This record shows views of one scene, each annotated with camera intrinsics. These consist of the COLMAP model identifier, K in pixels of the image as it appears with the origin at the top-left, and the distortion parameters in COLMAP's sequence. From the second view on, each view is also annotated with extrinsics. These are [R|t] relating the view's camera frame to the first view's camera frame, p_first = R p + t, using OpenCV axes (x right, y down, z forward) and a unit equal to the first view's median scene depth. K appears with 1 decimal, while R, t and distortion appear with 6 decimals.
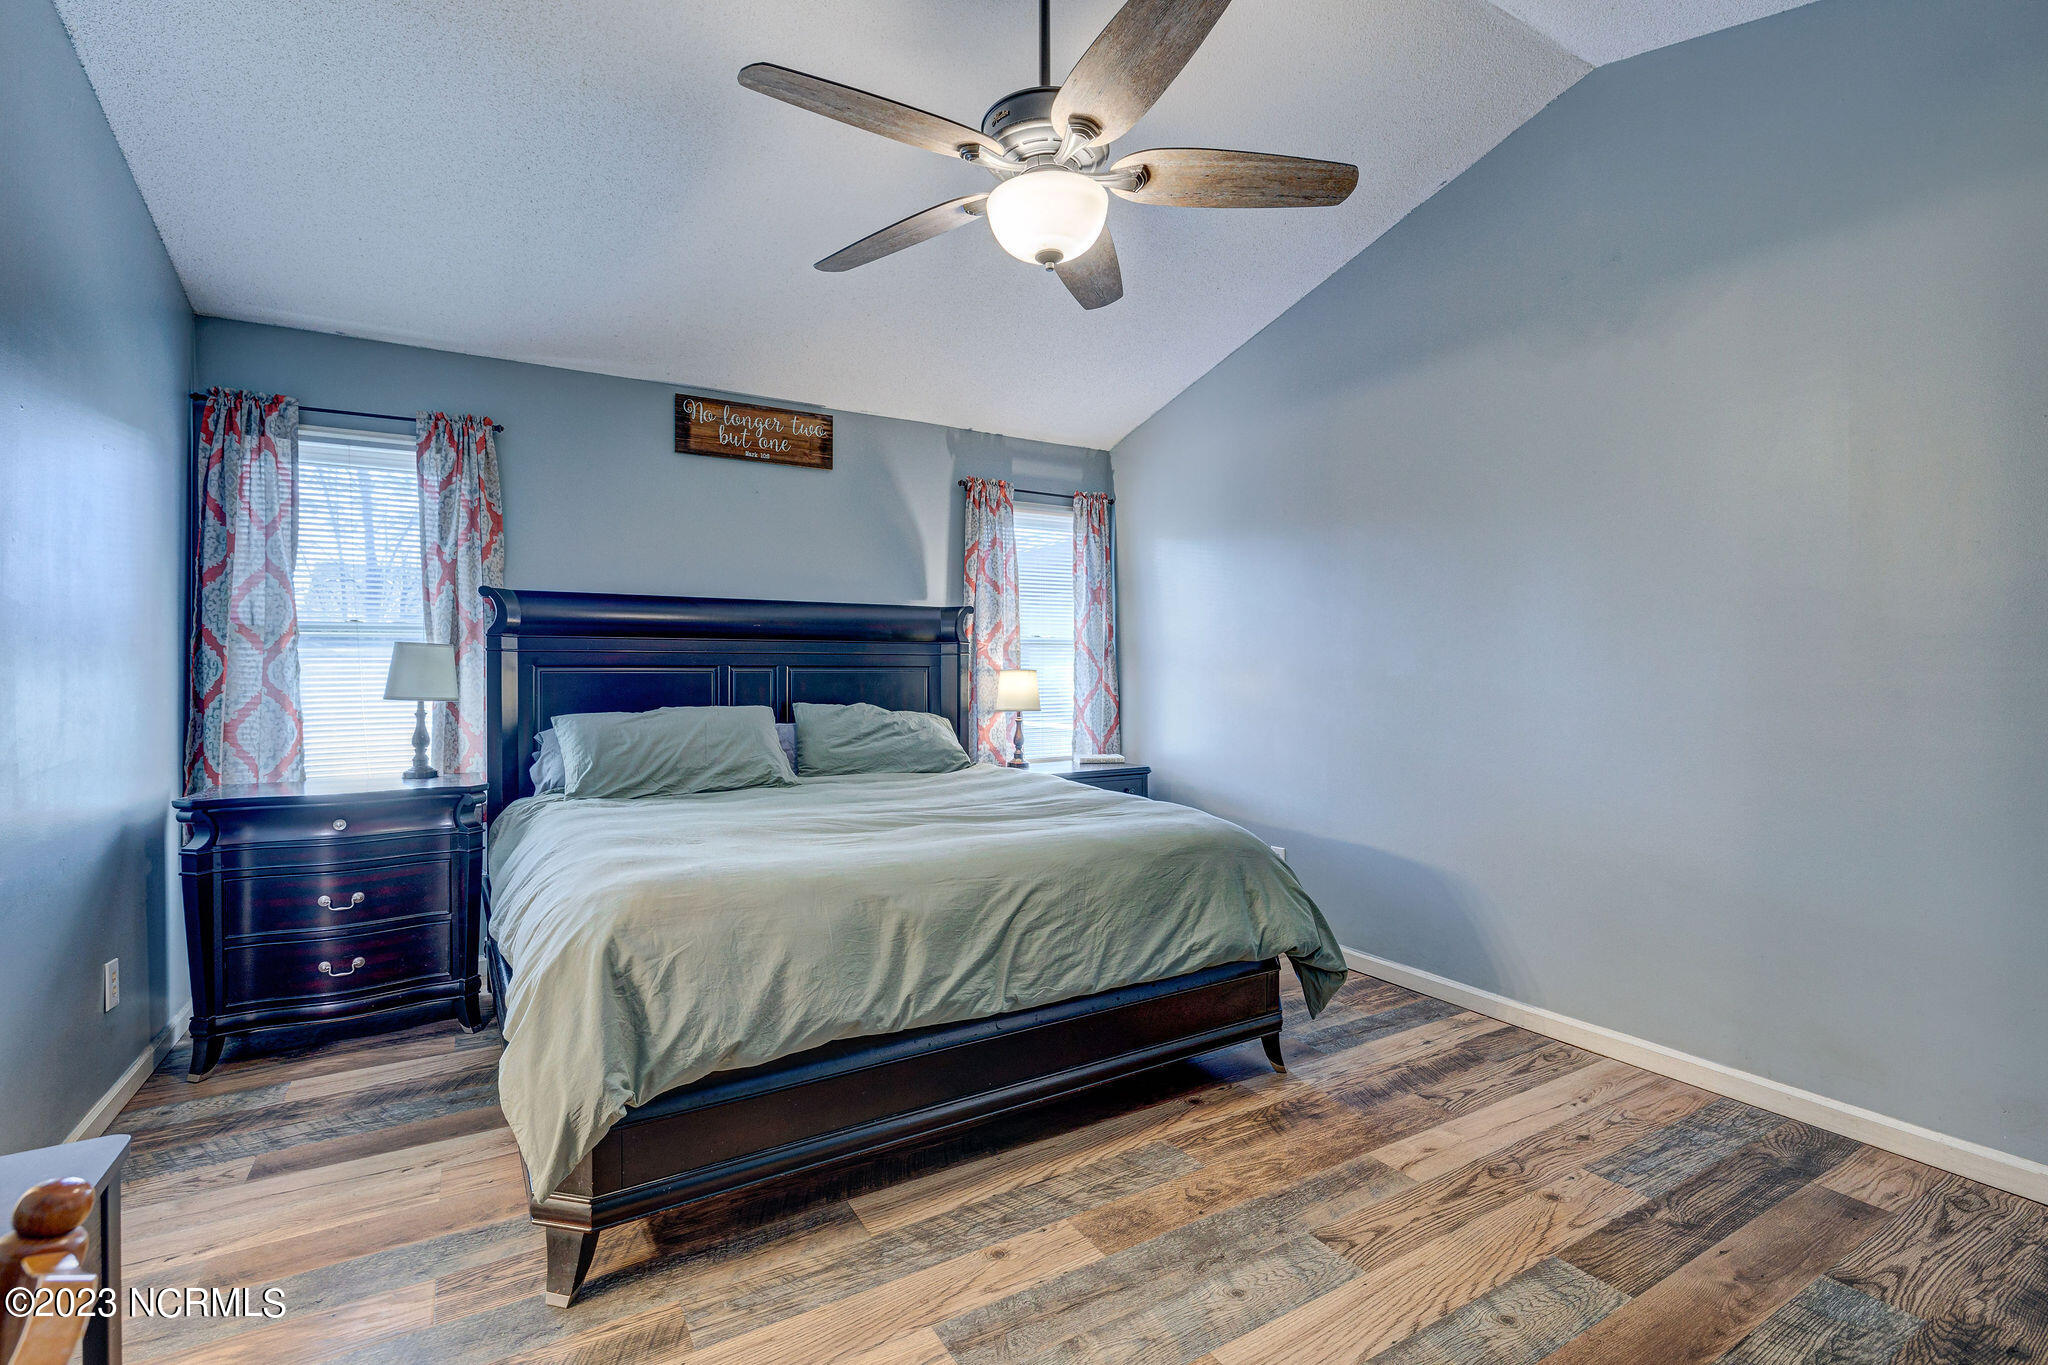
lens RADIAL K [[914.2, 0, 1023.5], [0, 914.2, 673.6], [0, 0, 1]] dist [-0.008354, 0.000527]
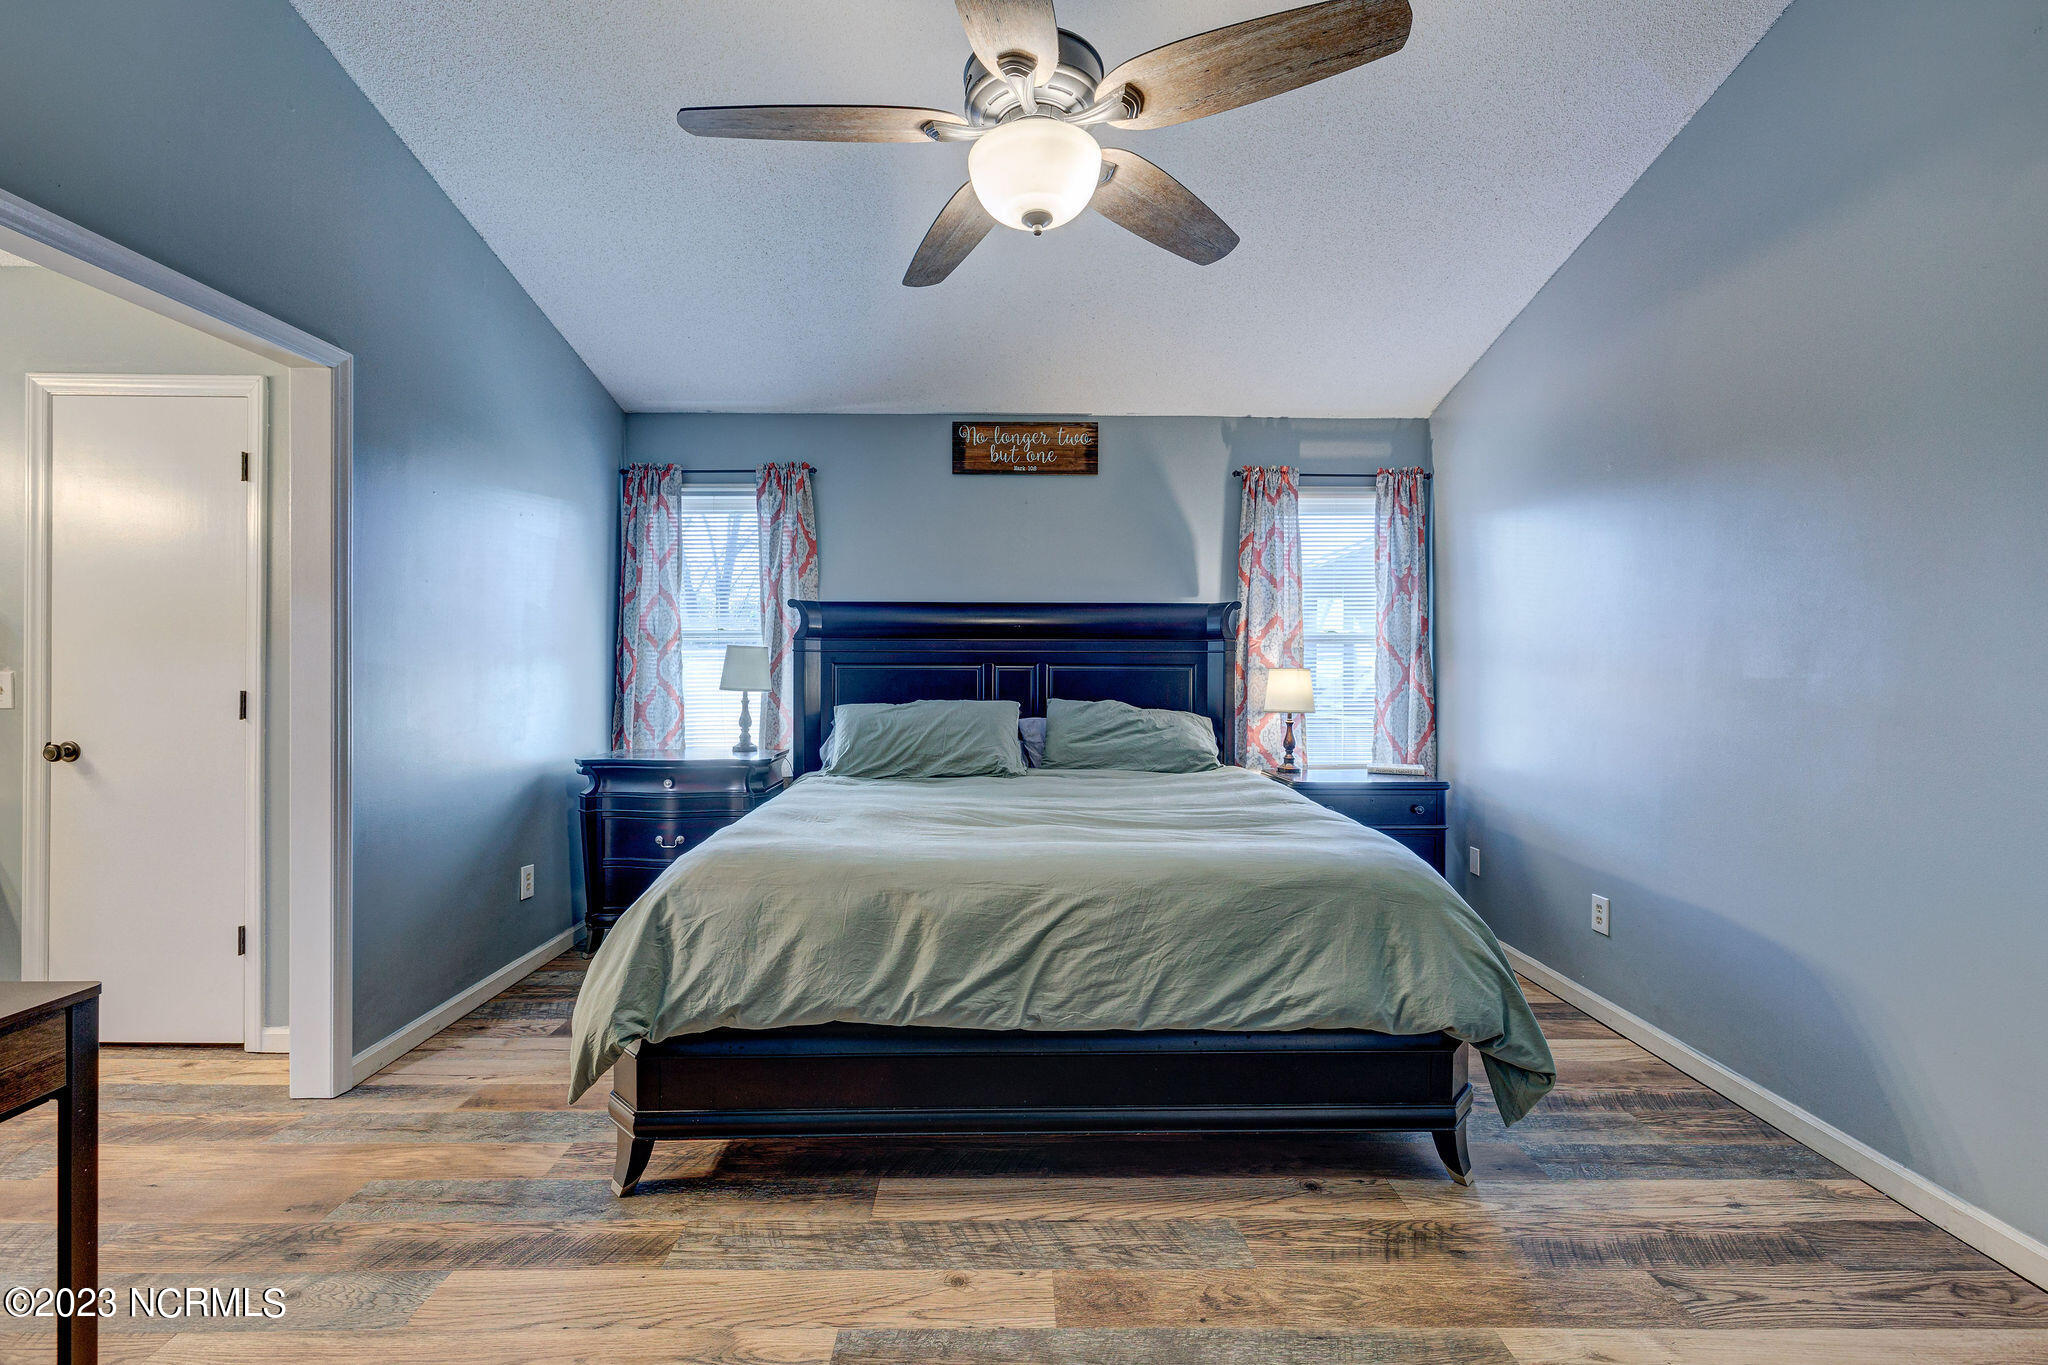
lens RADIAL K [[861.0, 0, 1012.3], [0, 861.0, 674.4], [0, 0, 1]] dist [-0.002094, 0.000282]
pose [[0.865473, 0.007115, -0.500905, 0.273274], [-0.004854, 0.999971, 0.005817, -0.002320], [0.500932, -0.002603, 0.865483, 0.146290]]
